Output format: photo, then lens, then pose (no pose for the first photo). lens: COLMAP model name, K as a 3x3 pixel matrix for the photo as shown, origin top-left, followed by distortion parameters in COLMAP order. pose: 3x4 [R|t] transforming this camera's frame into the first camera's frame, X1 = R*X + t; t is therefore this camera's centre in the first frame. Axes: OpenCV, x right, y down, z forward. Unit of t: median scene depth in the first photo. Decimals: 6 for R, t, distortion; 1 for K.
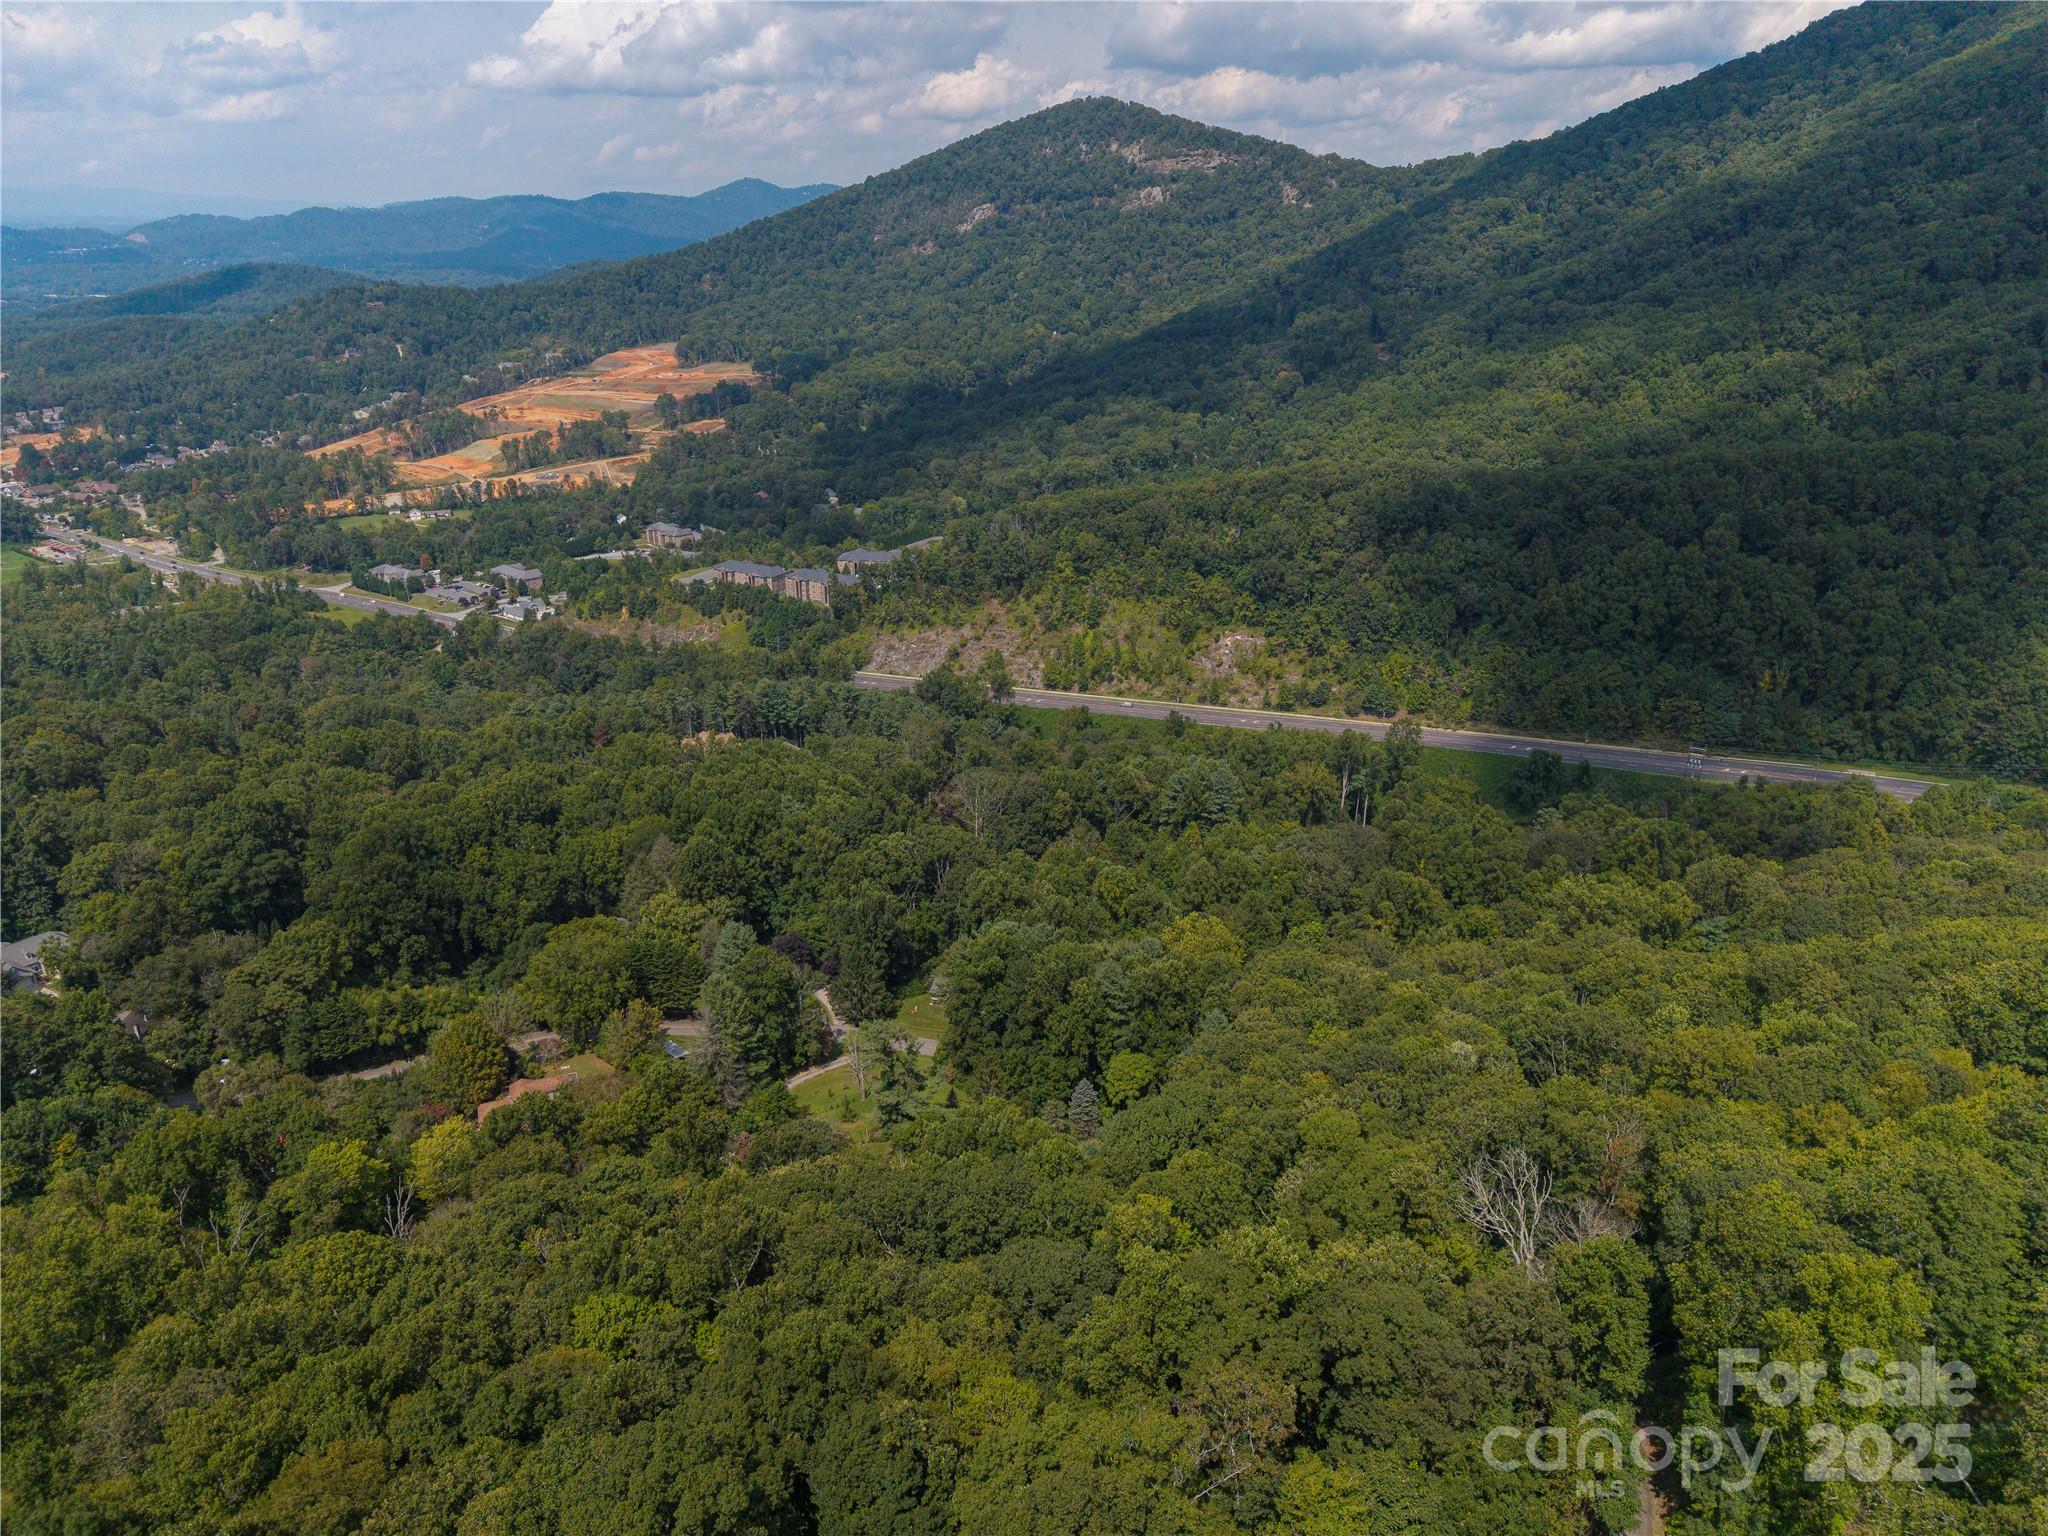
lens RADIAL K [[1348.4, 0, 1031.9], [0, 1348.4, 768.5], [0, 0, 1]] dist [0.003203, -0.003425]
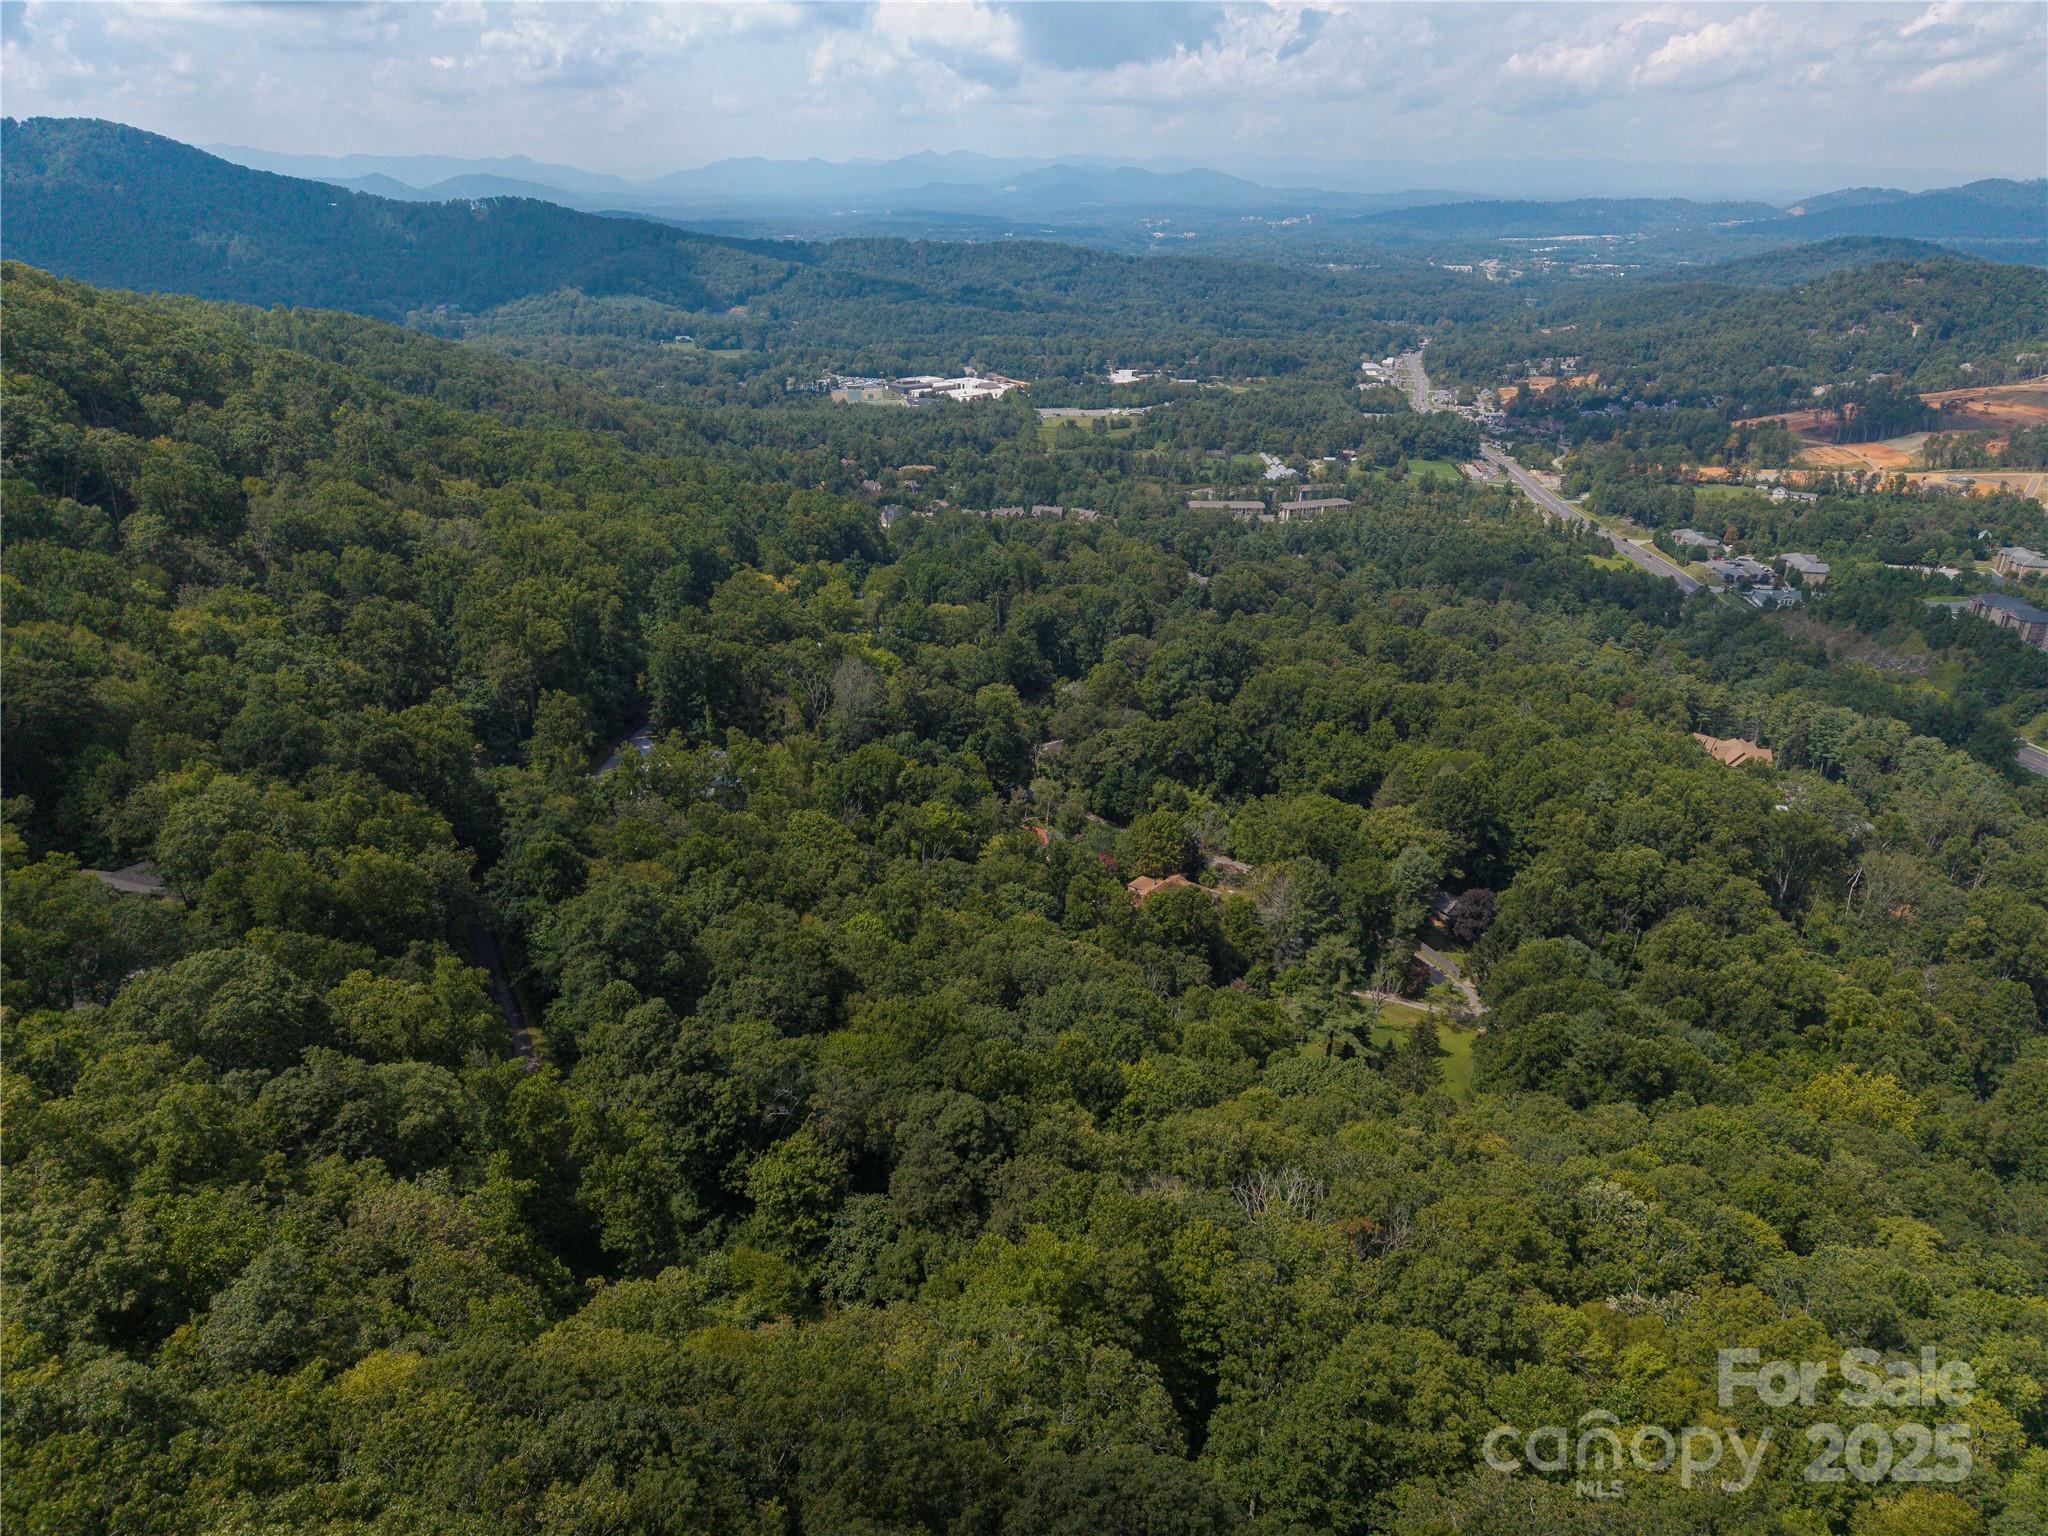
lens RADIAL K [[1348.4, 0, 1031.9], [0, 1348.4, 768.5], [0, 0, 1]] dist [0.003203, -0.003425]
pose [[0.485181, 0.337691, -0.806575, 0.136942], [-0.324424, 0.926100, 0.192581, -0.015254], [0.812003, 0.168236, 0.558882, 0.044204]]
